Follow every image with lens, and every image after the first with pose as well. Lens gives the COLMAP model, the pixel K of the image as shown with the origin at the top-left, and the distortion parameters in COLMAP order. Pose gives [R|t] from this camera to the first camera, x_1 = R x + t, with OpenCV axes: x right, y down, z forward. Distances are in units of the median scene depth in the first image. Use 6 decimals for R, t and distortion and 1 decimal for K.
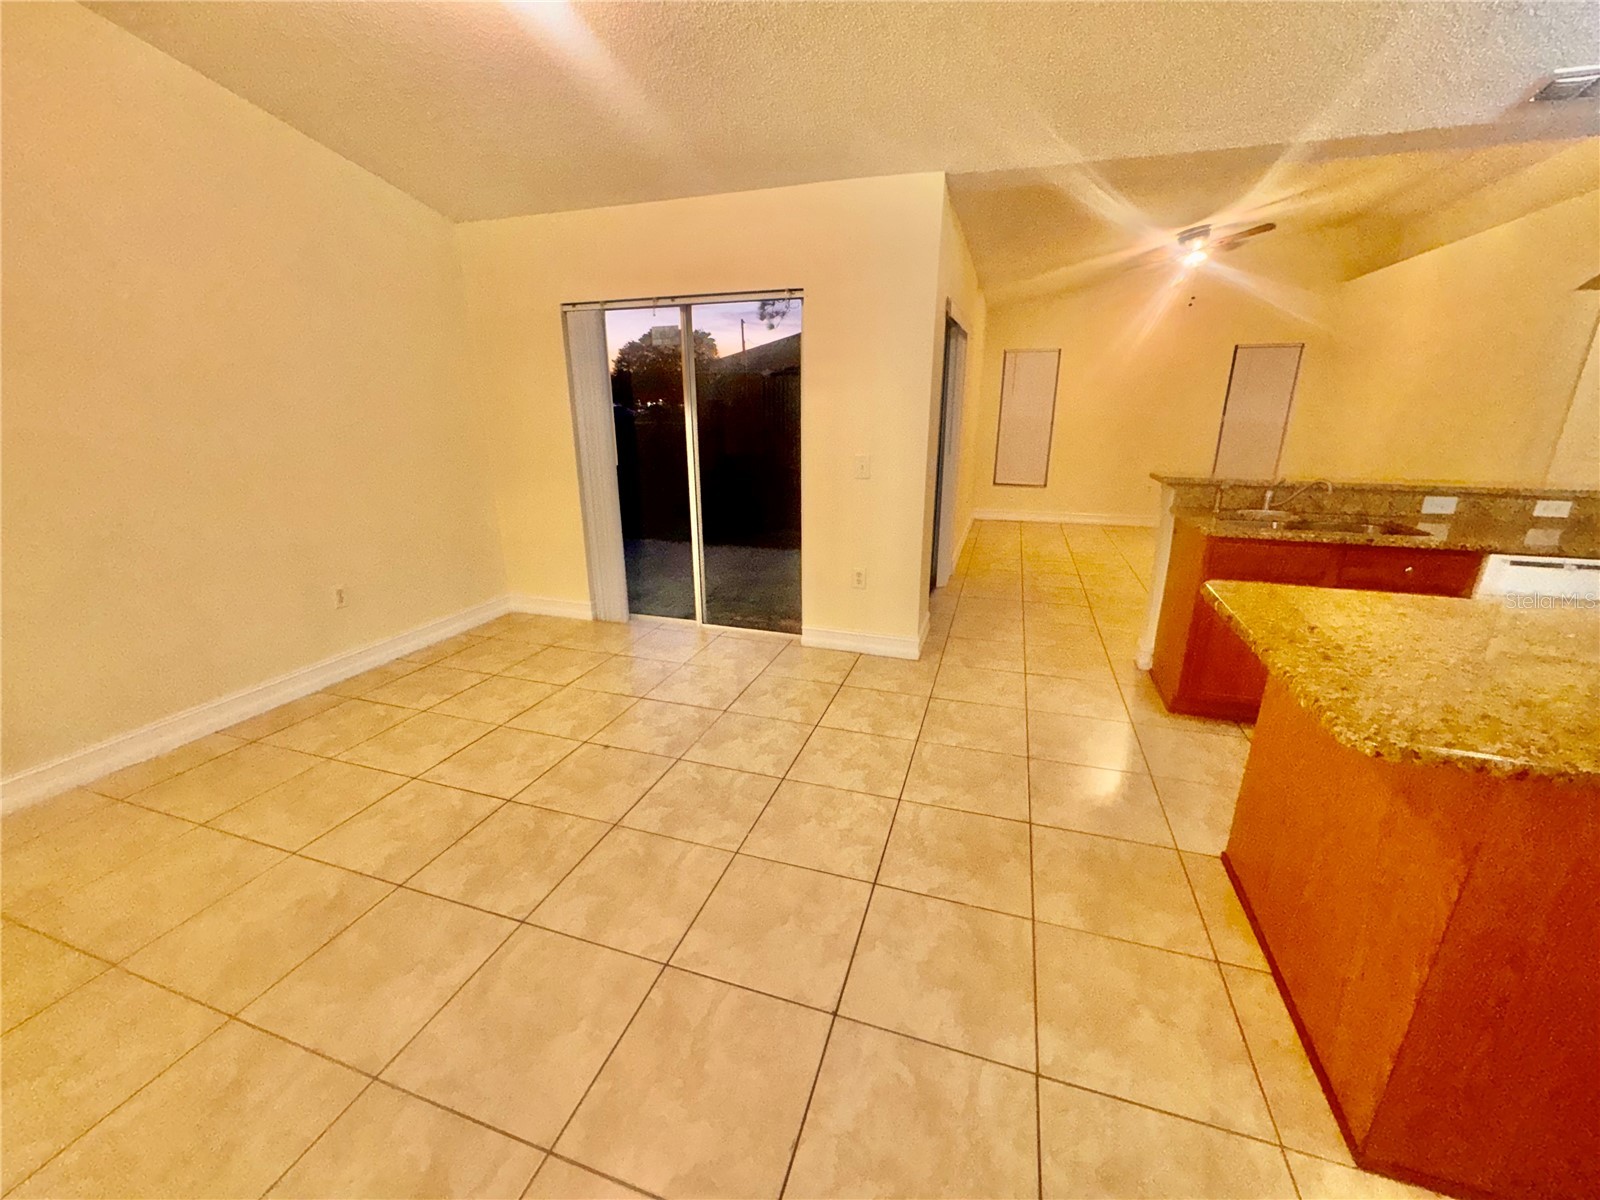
lens RADIAL K [[638.5, 0, 801.4], [0, 638.5, 593.7], [0, 0, 1]] dist [-0.004943, 0.000937]
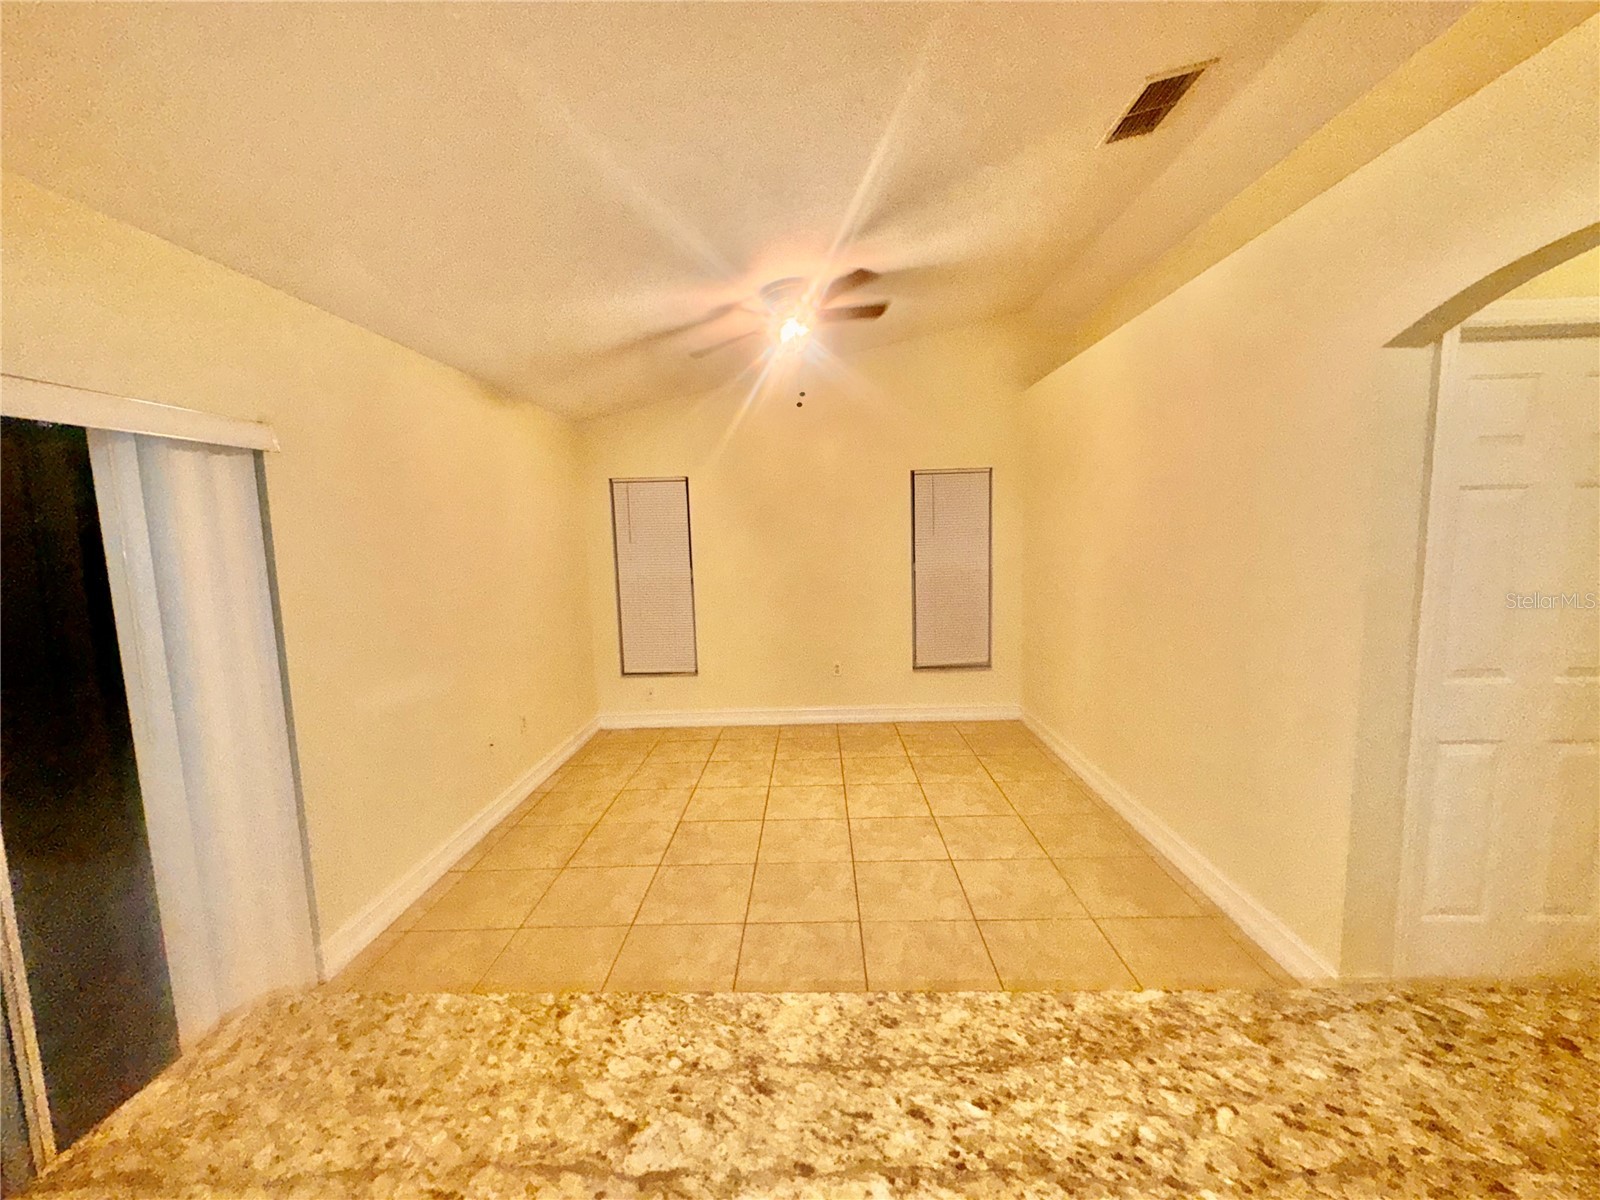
lens RADIAL K [[638.5, 0, 796.1], [0, 638.5, 594.4], [0, 0, 1]] dist [-0.004943, 0.000937]
pose [[0.959739, -0.056405, 0.275171, 0.910799], [0.108232, 0.978247, -0.176968, -0.359250], [-0.259203, 0.199626, 0.944967, 0.979220]]
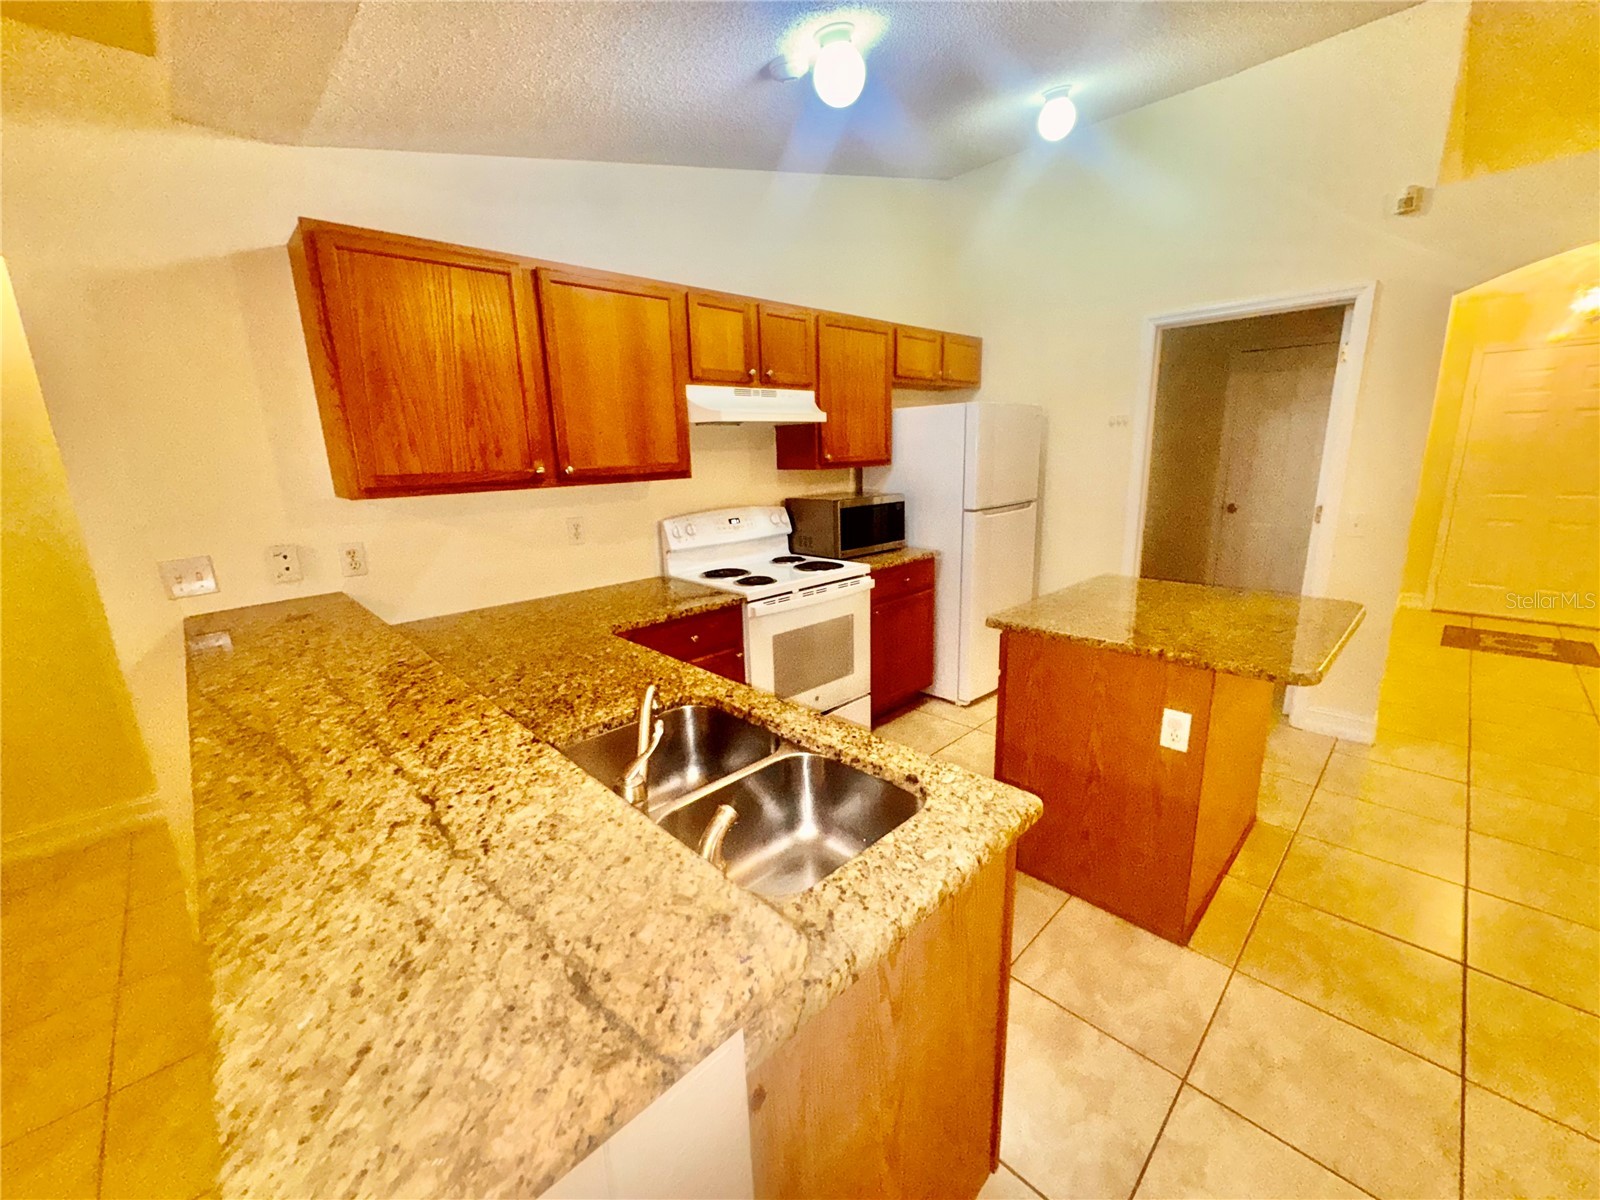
lens RADIAL K [[638.5, 0, 799.4], [0, 638.5, 595.6], [0, 0, 1]] dist [-0.004943, 0.000937]
pose [[-0.883993, -0.075871, 0.461302, 0.604822], [0.164820, 0.872806, 0.459396, -0.426447], [-0.437482, 0.482135, -0.759049, 1.332110]]
